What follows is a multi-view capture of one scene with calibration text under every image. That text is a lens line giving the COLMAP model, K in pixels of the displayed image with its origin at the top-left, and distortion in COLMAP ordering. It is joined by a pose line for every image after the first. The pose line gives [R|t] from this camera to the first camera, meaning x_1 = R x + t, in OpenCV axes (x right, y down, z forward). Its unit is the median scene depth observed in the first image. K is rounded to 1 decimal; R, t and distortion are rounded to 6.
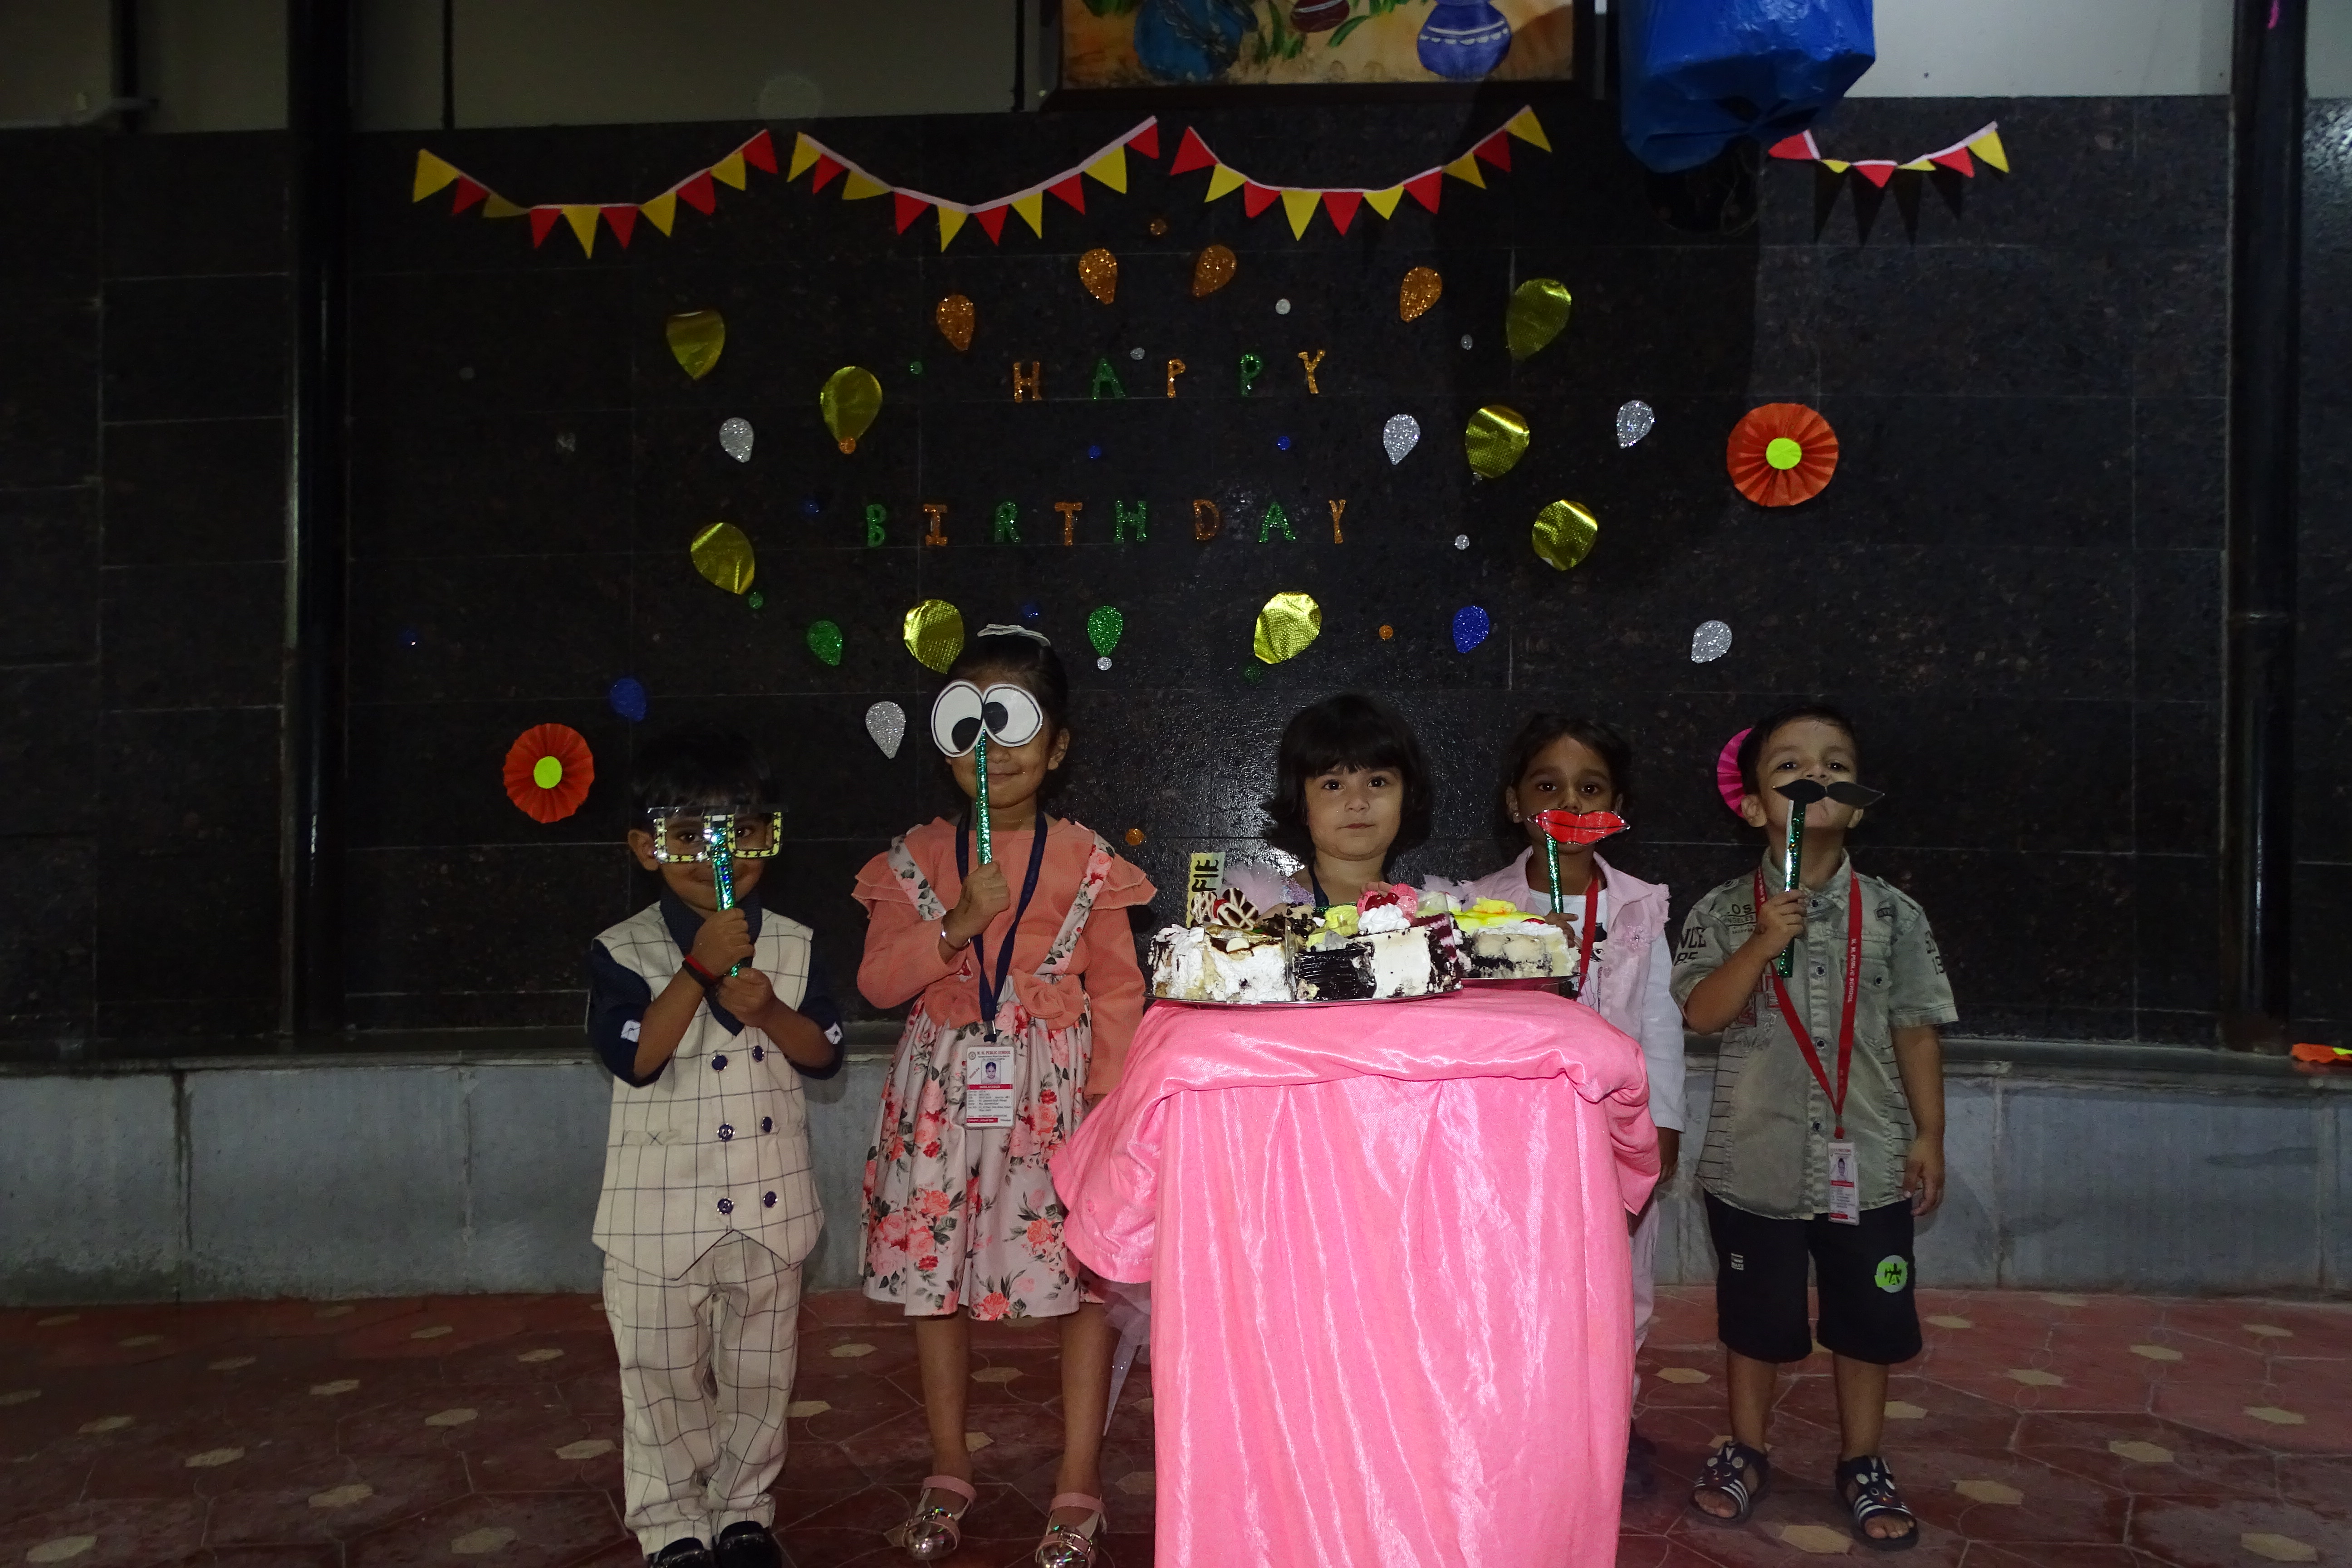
lens RADIAL K [[1800.9, 0, 1175.9], [0, 1800.9, 772.3], [0, 0, 1]] dist [0.020008, 0.002801]
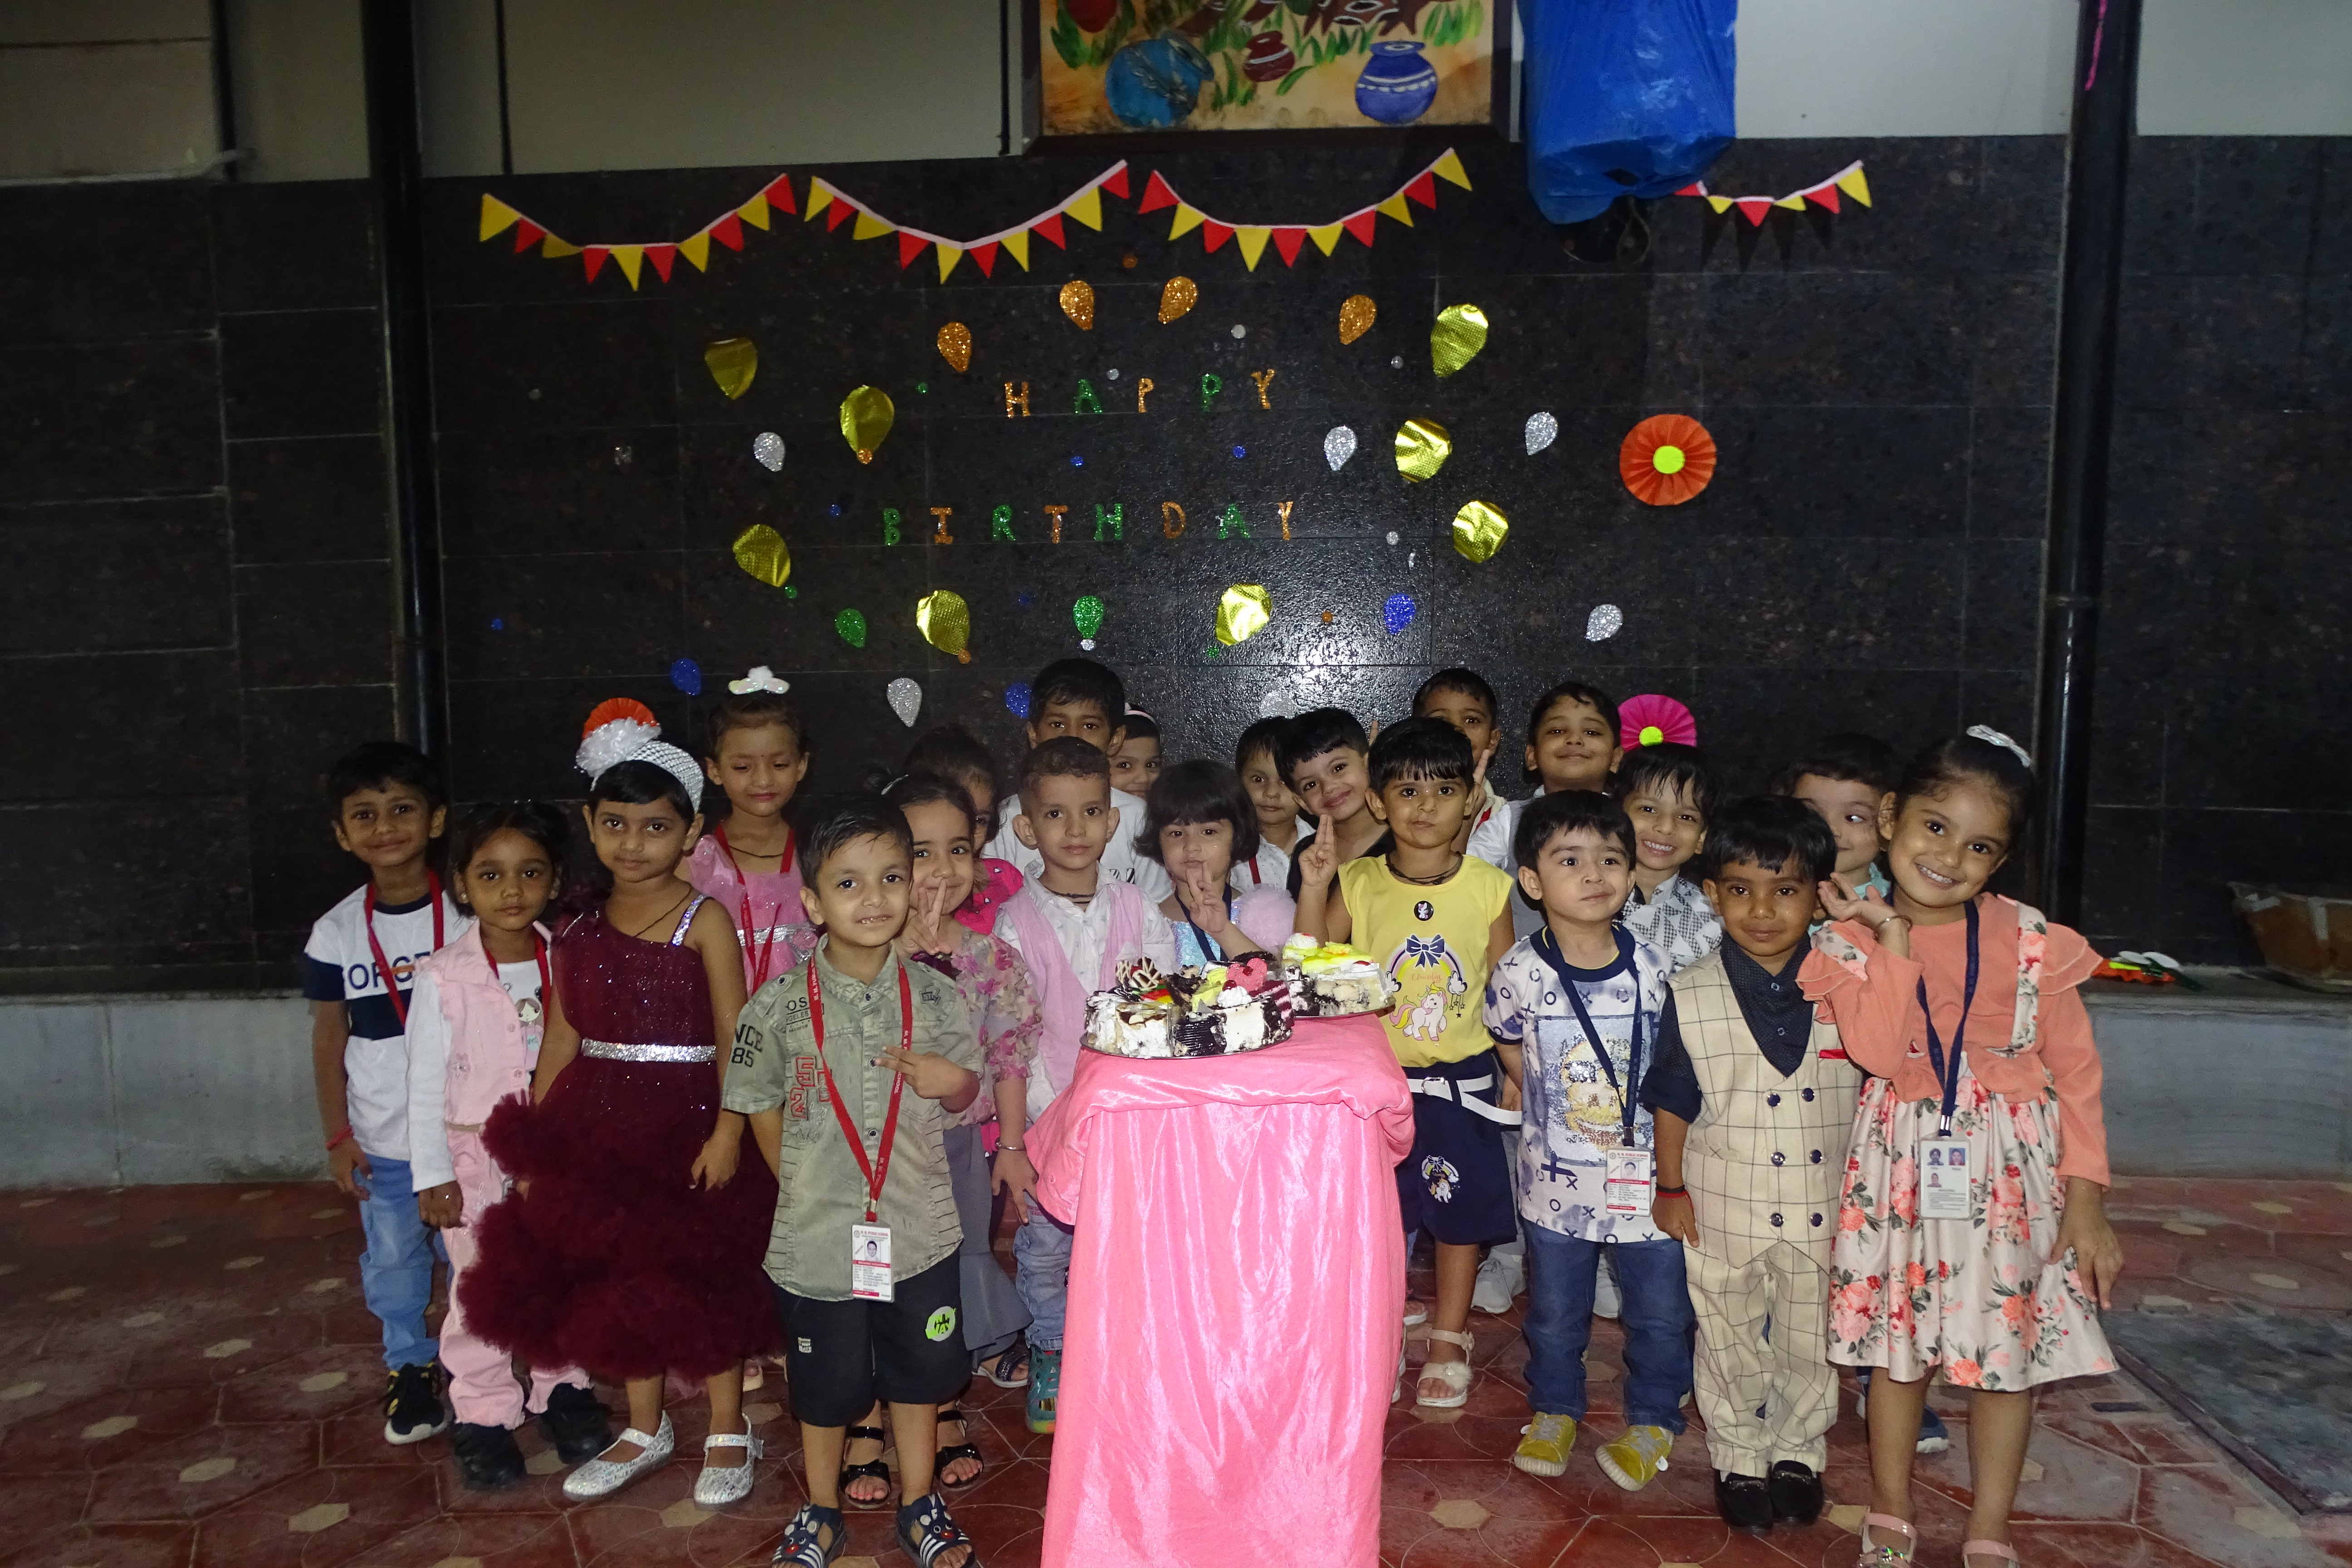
lens RADIAL K [[1800.9, 0, 1167.2], [0, 1800.9, 781.2], [0, 0, 1]] dist [0.020008, 0.002801]
pose [[0.999790, -0.010306, -0.017708, 0.032244], [0.012094, 0.994498, 0.104058, -0.094460], [0.016538, -0.104250, 0.994414, -0.179225]]
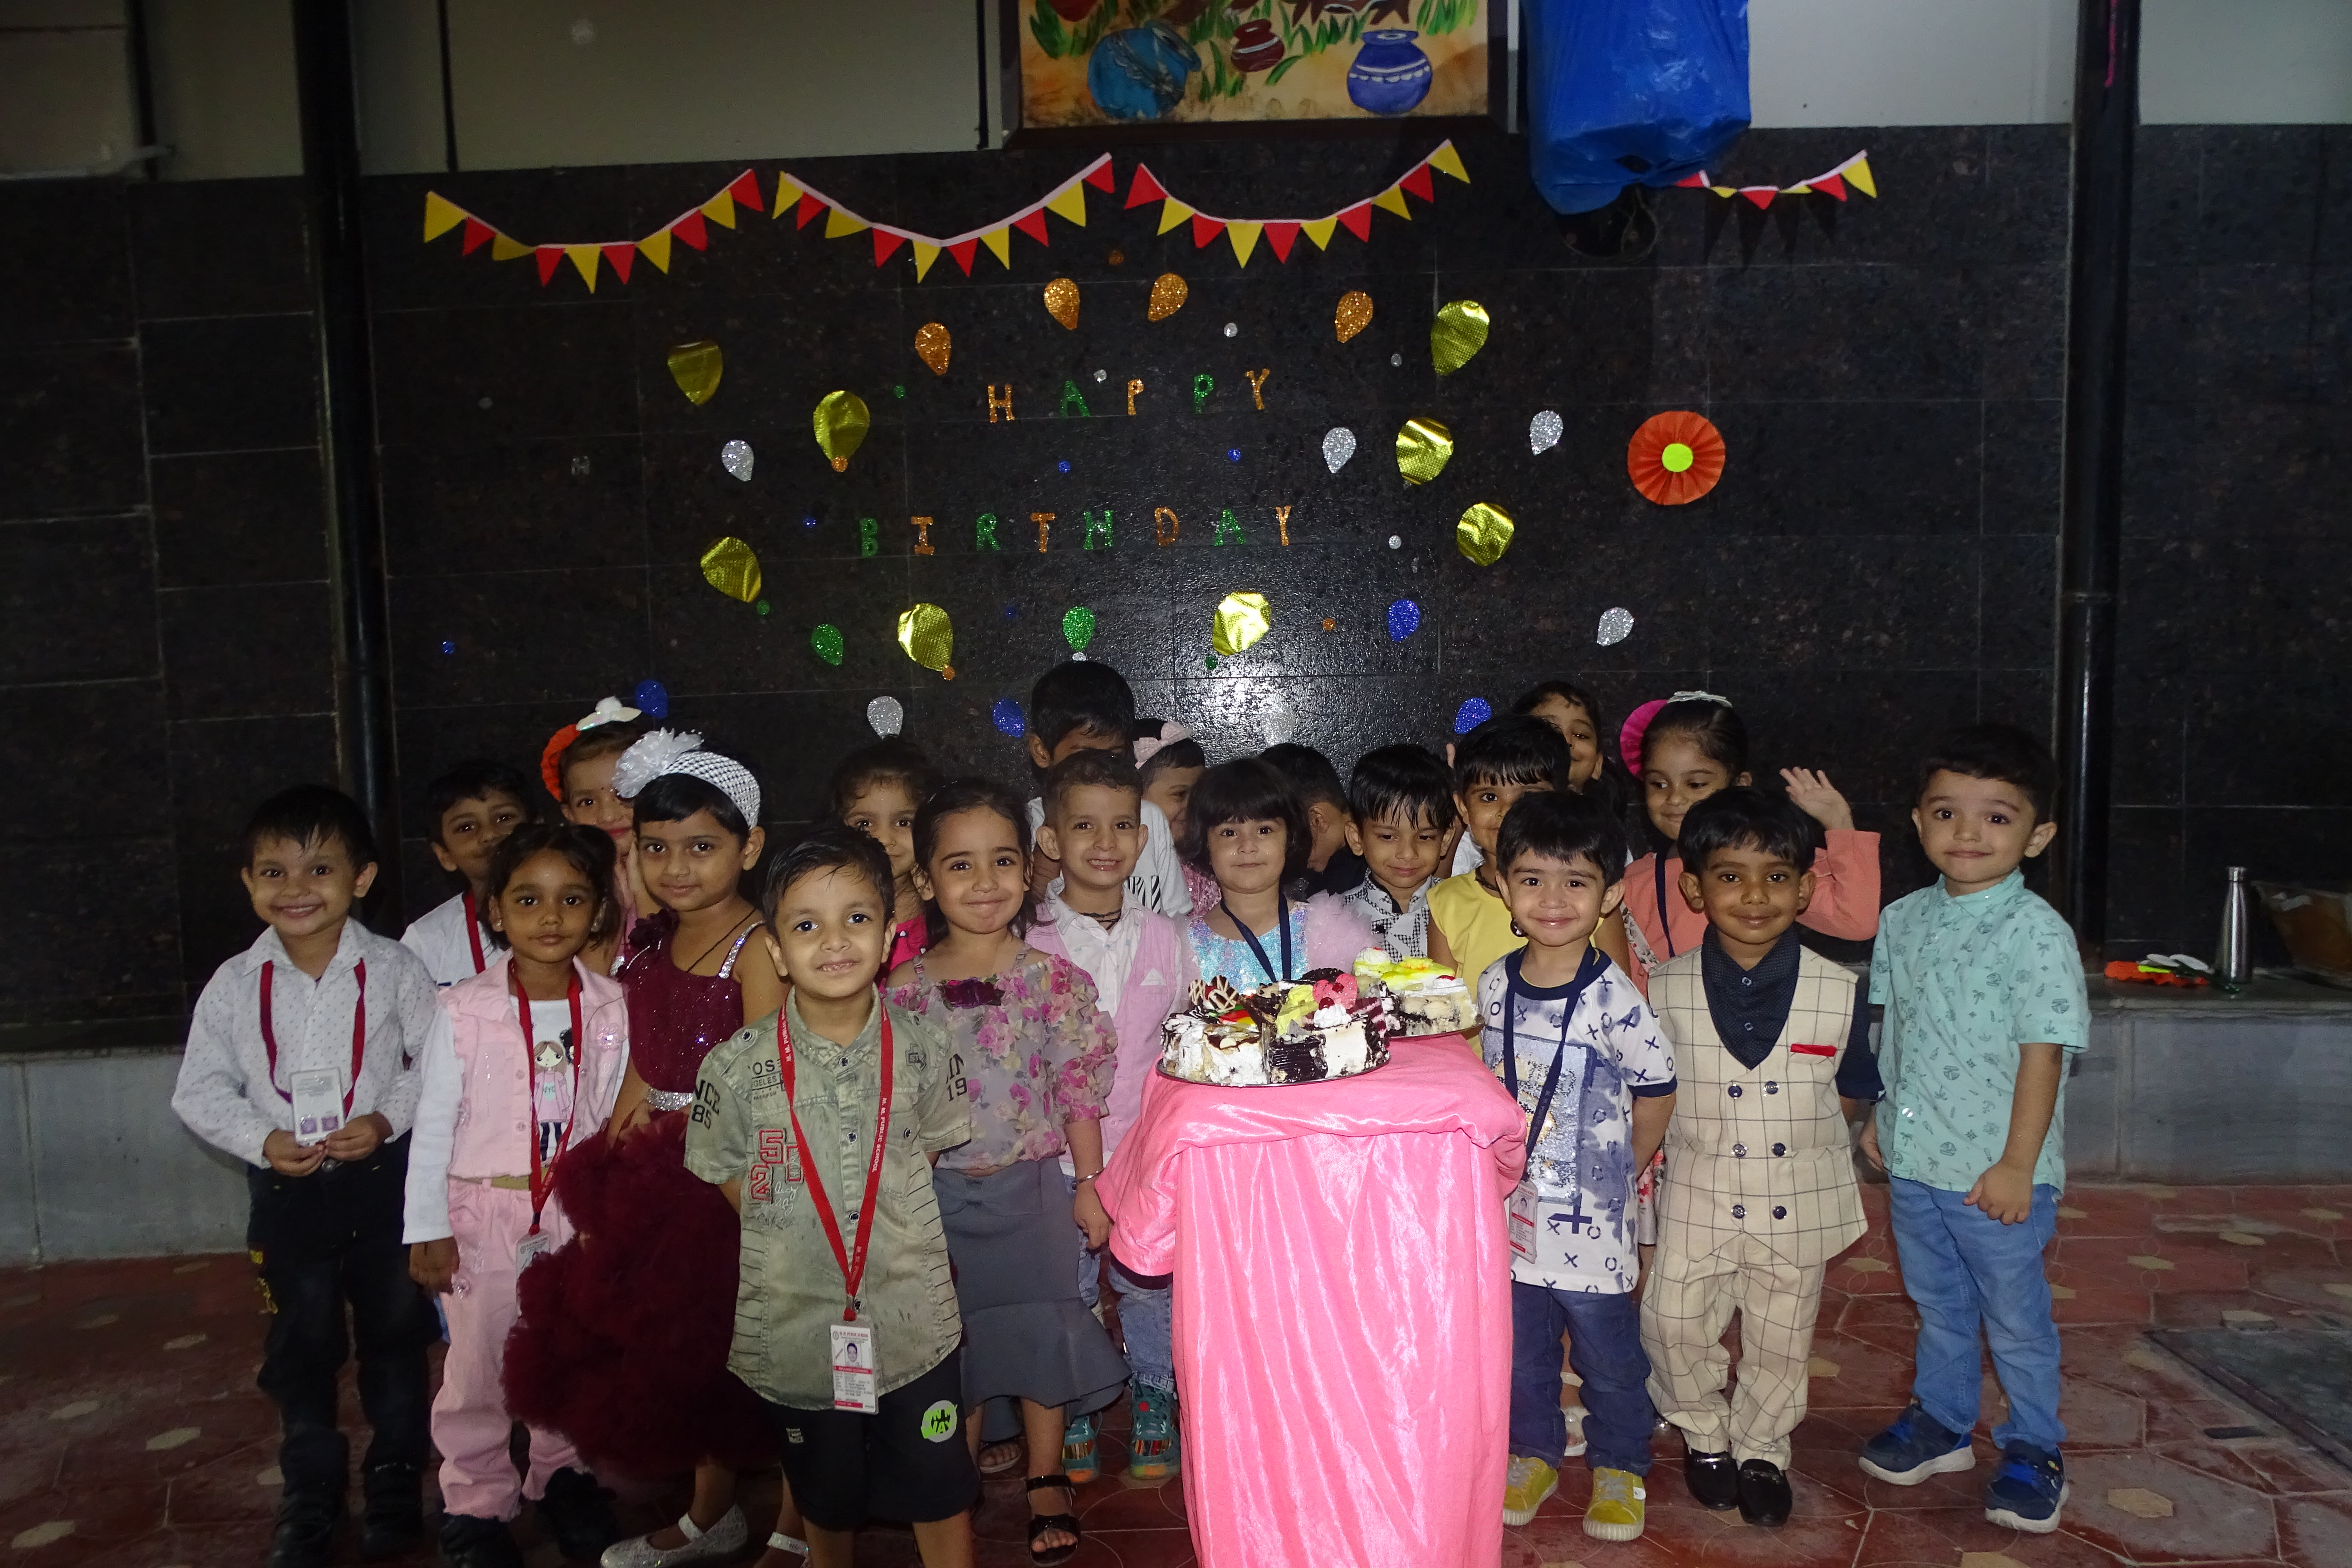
lens RADIAL K [[1800.9, 0, 1179.7], [0, 1800.9, 782.7], [0, 0, 1]] dist [0.020008, 0.002801]
pose [[0.999111, -0.029511, 0.030106, -0.013443], [0.026799, 0.995863, 0.086821, -0.079809], [-0.032544, -0.085937, 0.995769, -0.126879]]
